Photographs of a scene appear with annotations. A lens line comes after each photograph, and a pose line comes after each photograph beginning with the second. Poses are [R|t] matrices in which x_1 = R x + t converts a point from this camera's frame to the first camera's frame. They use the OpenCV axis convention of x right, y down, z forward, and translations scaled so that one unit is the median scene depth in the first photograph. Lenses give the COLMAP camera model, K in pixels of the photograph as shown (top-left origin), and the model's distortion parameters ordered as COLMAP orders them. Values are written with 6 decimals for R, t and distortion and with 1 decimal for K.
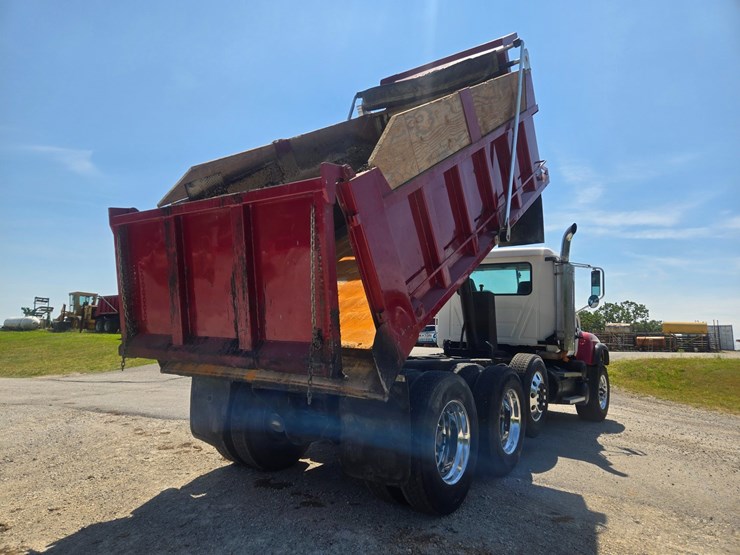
lens RADIAL K [[498.9, 0, 360.8], [0, 498.9, 277.7], [0, 0, 1]] dist [0.089192, -0.069038]
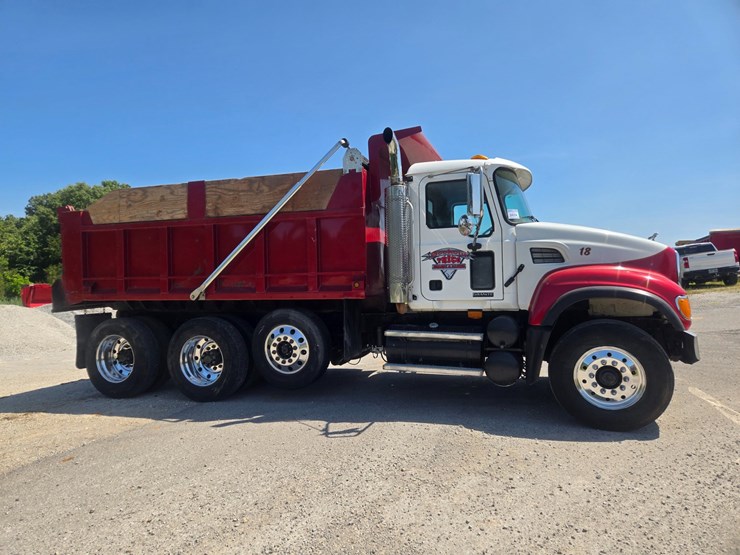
lens RADIAL K [[492.2, 0, 355.8], [0, 492.2, 280.7], [0, 0, 1]] dist [0.064303, -0.003535]
pose [[0.263347, -0.043333, -0.963727, 1.013743], [0.145084, 0.989408, -0.004842, 0.098209], [0.953729, -0.138546, 0.266845, 0.687470]]
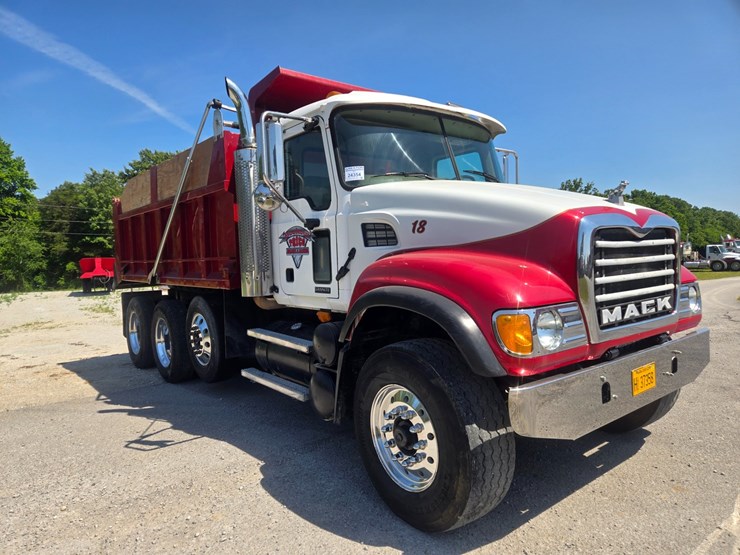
lens RADIAL K [[488.5, 0, 359.2], [0, 488.5, 280.8], [0, 0, 1]] dist [0.086039, -0.063190]
pose [[-0.288411, 0.018154, -0.957335, 0.865225], [0.132067, 0.991018, -0.020994, 0.143619], [0.948355, -0.132488, -0.288218, 1.191227]]
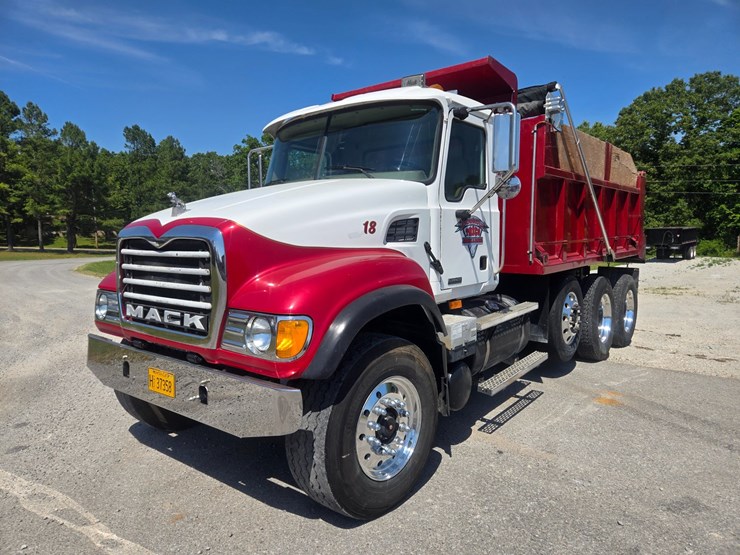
lens RADIAL K [[490.5, 0, 371.3], [0, 490.5, 274.7], [0, 0, 1]] dist [0.082173, -0.058950]
pose [[-0.997804, -0.039399, 0.053249, 0.281956], [-0.040932, 0.998769, -0.028019, 0.155975], [-0.052079, -0.030137, -0.998188, 1.648032]]
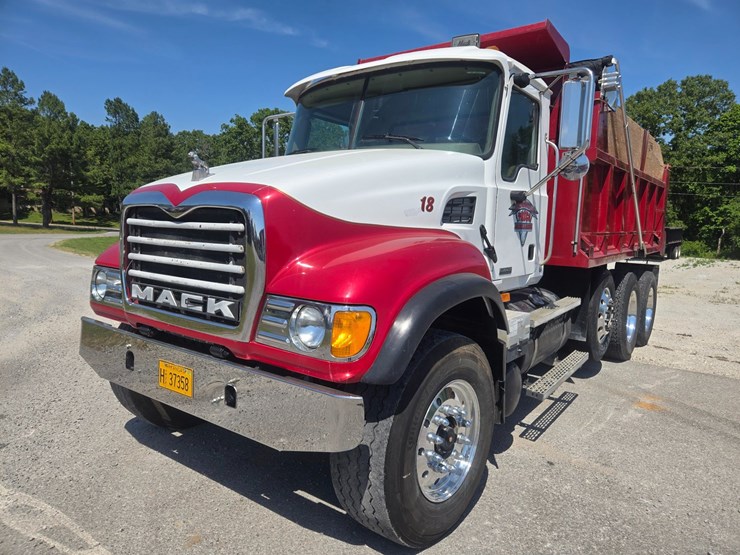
lens RADIAL K [[493.8, 0, 380.1], [0, 493.8, 275.3], [0, 0, 1]] dist [0.071876, -0.051935]
pose [[-0.997100, -0.075917, 0.005307, 0.331612], [-0.075955, 0.997084, -0.007319, 0.160405], [-0.004736, -0.007701, -0.999959, 1.594557]]
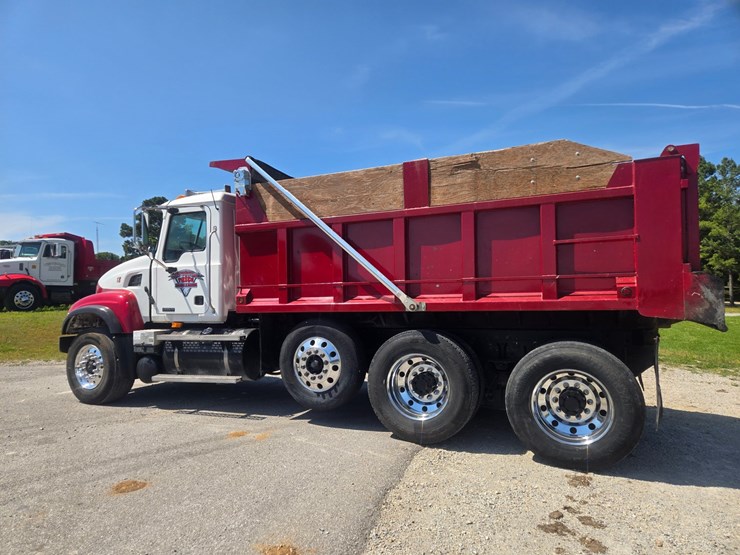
lens RADIAL K [[492.3, 0, 365.0], [0, 492.3, 282.7], [0, 0, 1]] dist [0.080356, -0.058240]
pose [[-0.200972, -0.014251, 0.979493, -0.627260], [-0.106758, 0.994257, -0.007439, 0.073930], [-0.973762, -0.106064, -0.201339, 1.021119]]
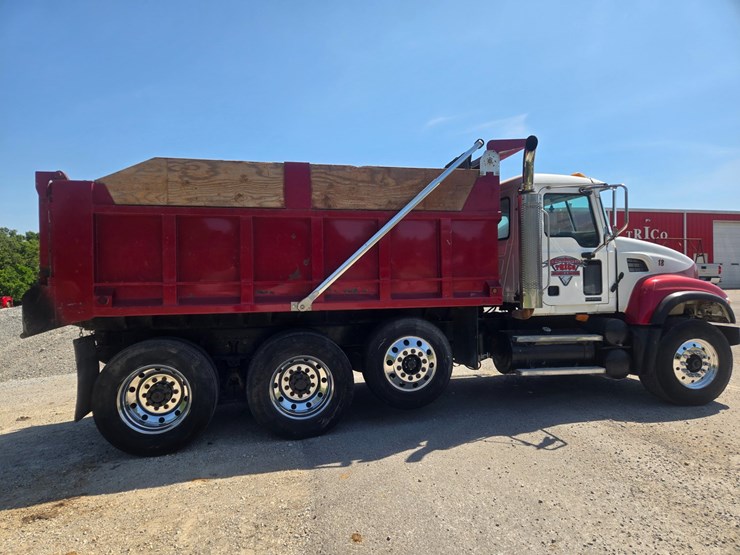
lens RADIAL K [[498.9, 0, 360.8], [0, 498.9, 277.7], [0, 0, 1]] dist [0.089192, -0.069038]
pose [[0.735141, -0.057730, -0.675452, 0.678743], [0.126608, 0.990529, 0.053137, 0.023678], [0.665987, -0.124581, 0.735487, 0.249877]]
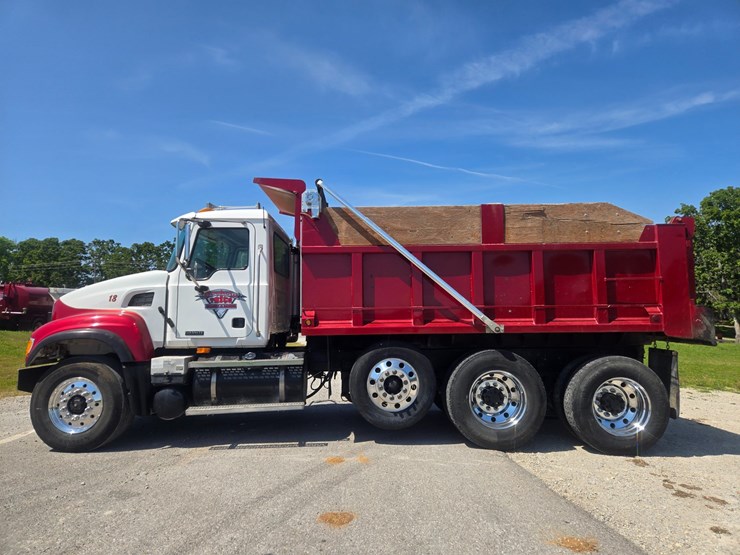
lens RADIAL K [[492.6, 0, 372.6], [0, 492.6, 275.0], [0, 0, 1]] dist [0.084723, -0.060793]
pose [[-0.600037, 0.029801, 0.799417, -0.506794], [-0.111030, 0.986532, -0.120115, 0.120080], [-0.792229, -0.160833, -0.588647, 1.397324]]
